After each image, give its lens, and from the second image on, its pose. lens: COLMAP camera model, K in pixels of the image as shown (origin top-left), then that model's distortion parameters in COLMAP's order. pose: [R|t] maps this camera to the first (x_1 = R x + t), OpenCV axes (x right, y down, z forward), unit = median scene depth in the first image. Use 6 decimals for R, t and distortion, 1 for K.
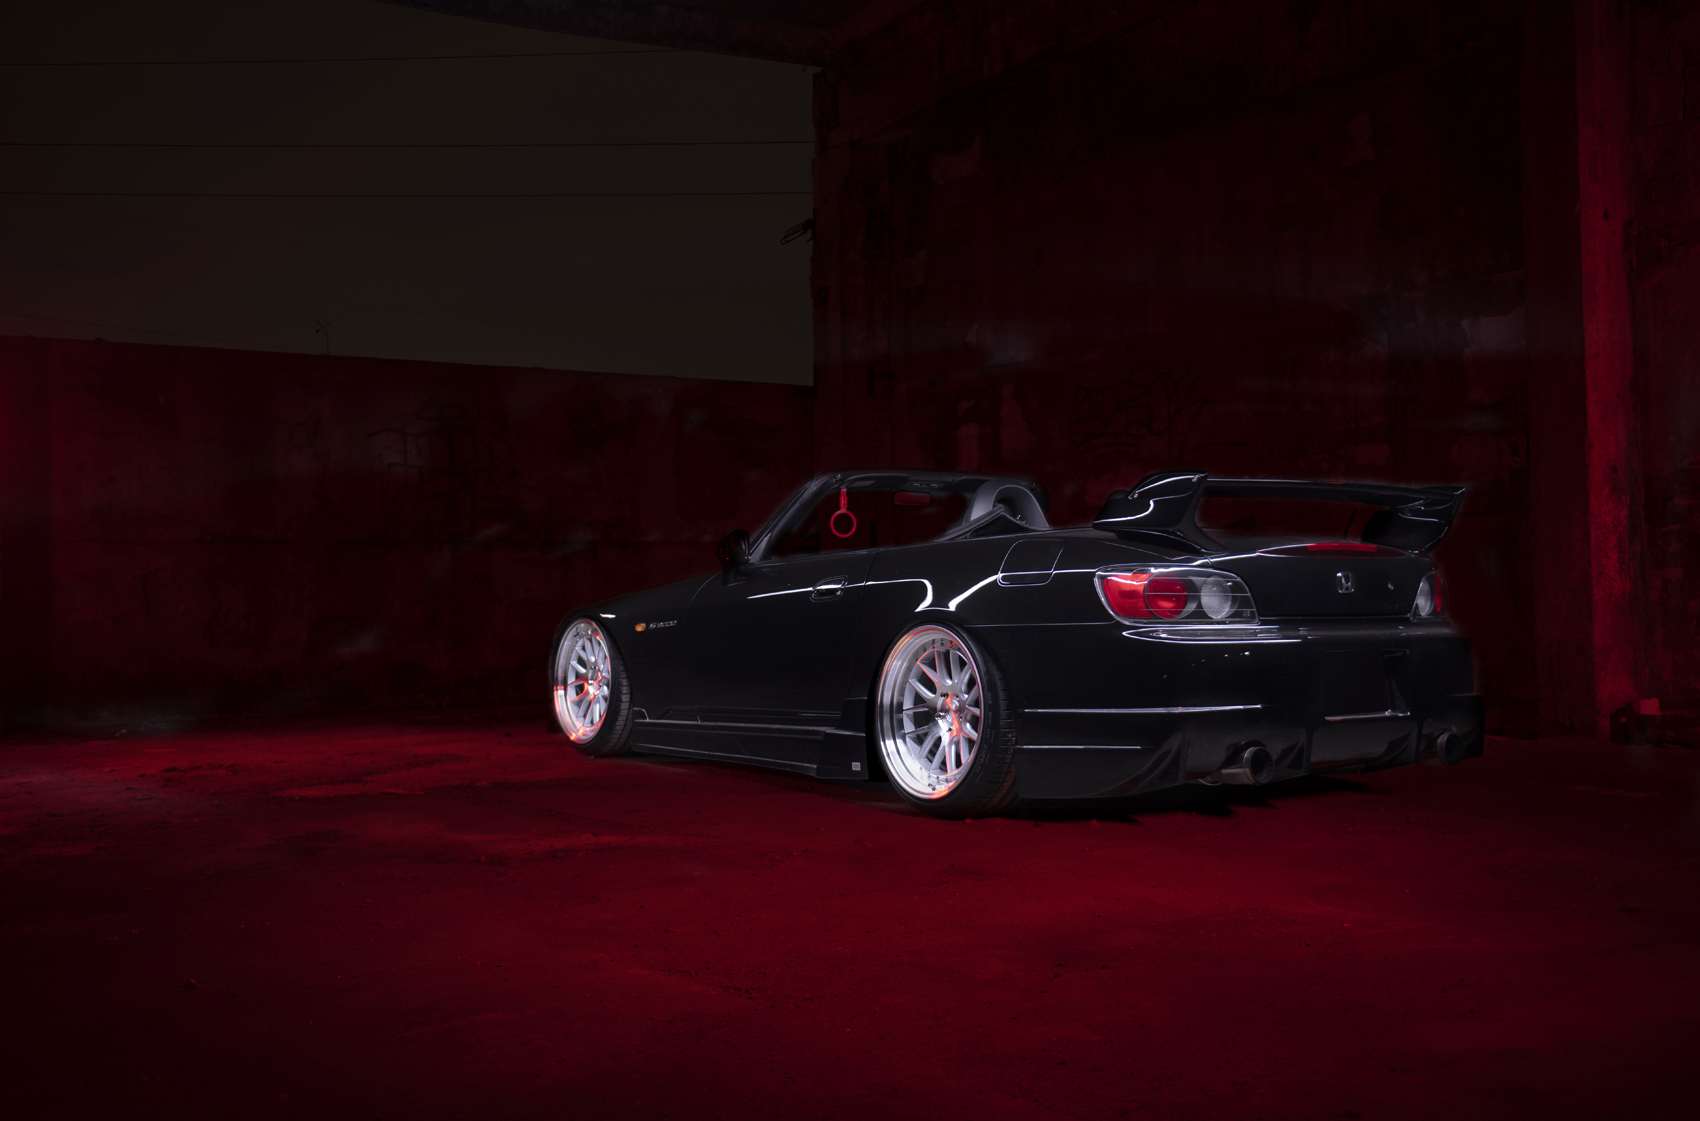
lens RADIAL K [[1862.2, 0, 843.3], [0, 1862.2, 574.5], [0, 0, 1]] dist [0.061919, 0.000000]
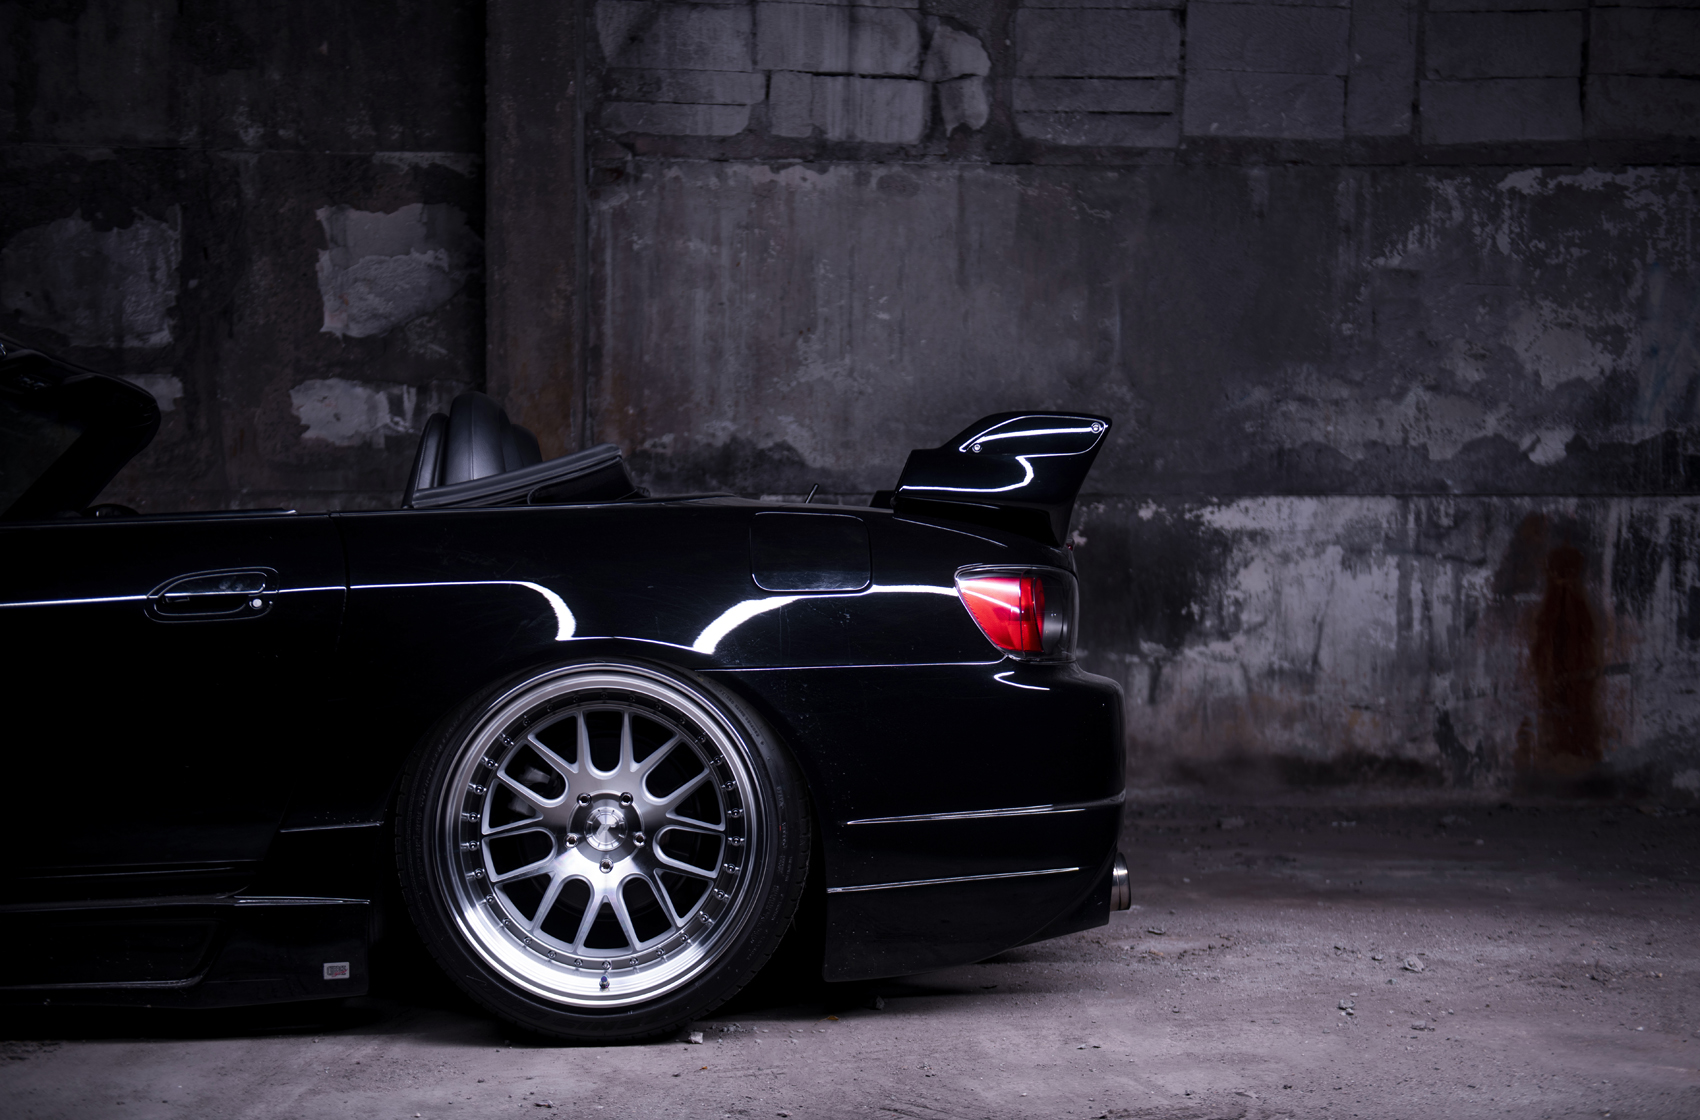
lens RADIAL K [[2426.8, 0, 850.1], [0, 2426.8, 562.5], [0, 0, 1]] dist [0.107582, 0.000000]
pose [[0.485690, 0.025506, 0.873759, -0.379152], [-0.018740, 0.999648, -0.018764, 0.006187], [-0.873930, -0.007261, 0.485997, 0.438172]]
